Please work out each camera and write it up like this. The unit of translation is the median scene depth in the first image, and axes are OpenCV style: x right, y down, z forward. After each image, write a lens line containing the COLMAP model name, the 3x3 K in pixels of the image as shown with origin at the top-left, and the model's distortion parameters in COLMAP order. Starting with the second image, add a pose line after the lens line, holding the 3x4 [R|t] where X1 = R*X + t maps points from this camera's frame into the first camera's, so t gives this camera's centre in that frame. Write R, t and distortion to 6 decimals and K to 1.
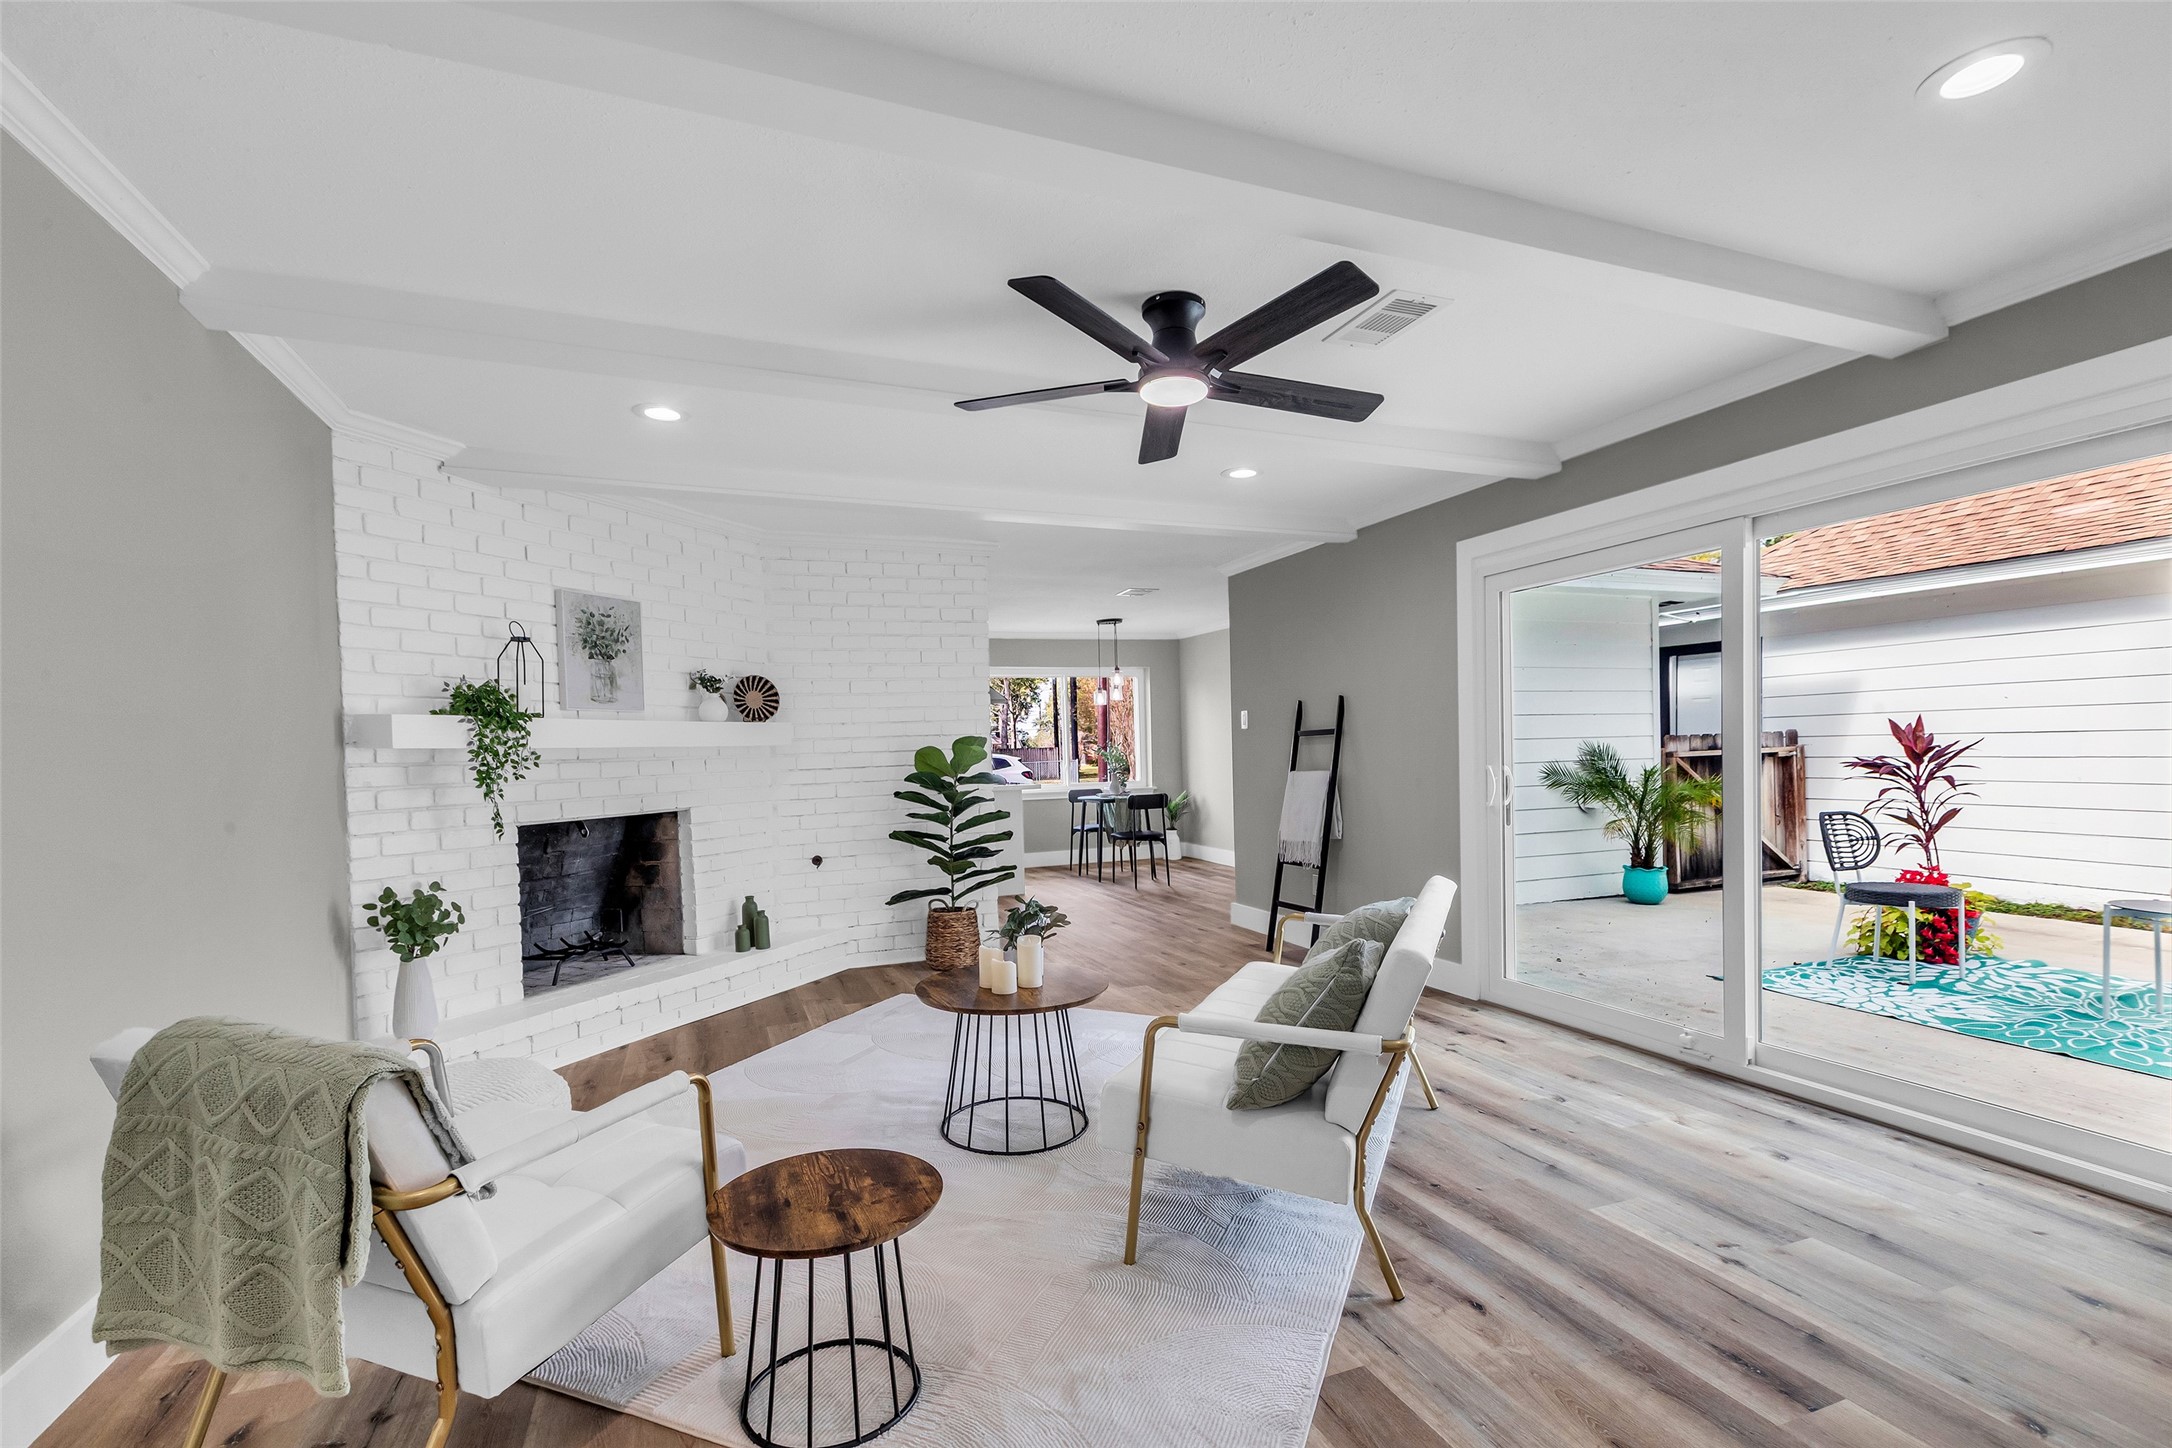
lens RADIAL K [[979.6, 0, 1088.7], [0, 979.6, 770.4], [0, 0, 1]] dist [0.002218, 0.000520]
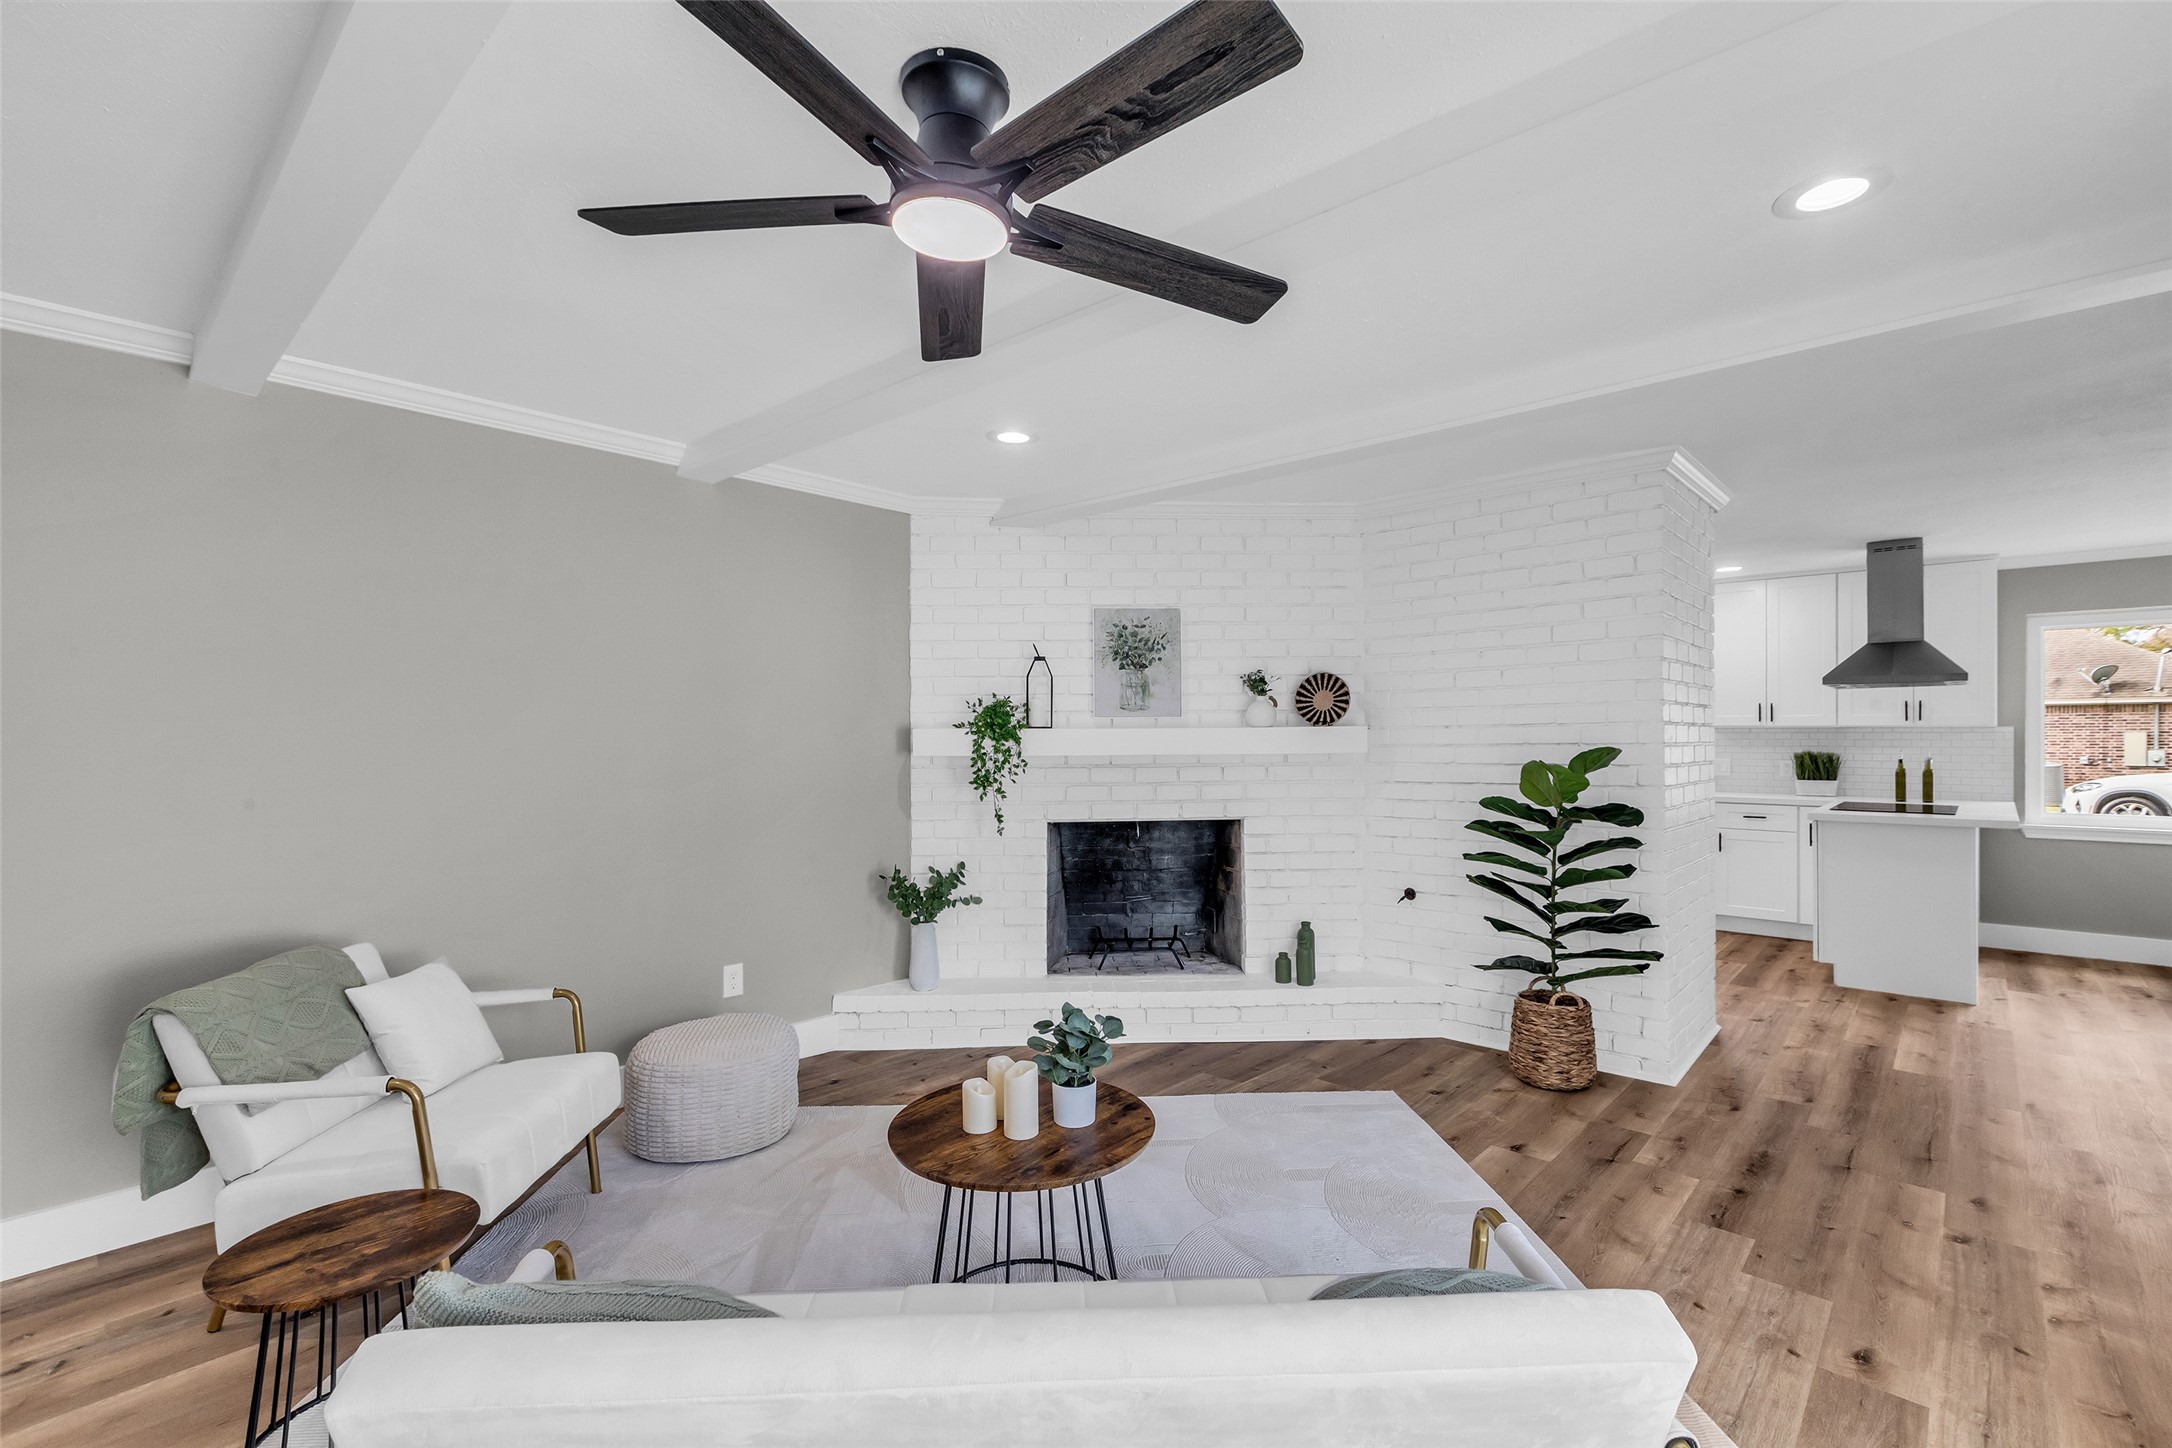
lens RADIAL K [[979.6, 0, 1103.5], [0, 979.6, 728.8], [0, 0, 1]] dist [0.002218, 0.000520]
pose [[0.441989, 0.017007, -0.896859, 0.403833], [-0.024309, 0.999680, 0.006977, -0.053341], [0.896691, 0.018718, 0.442261, 0.484895]]
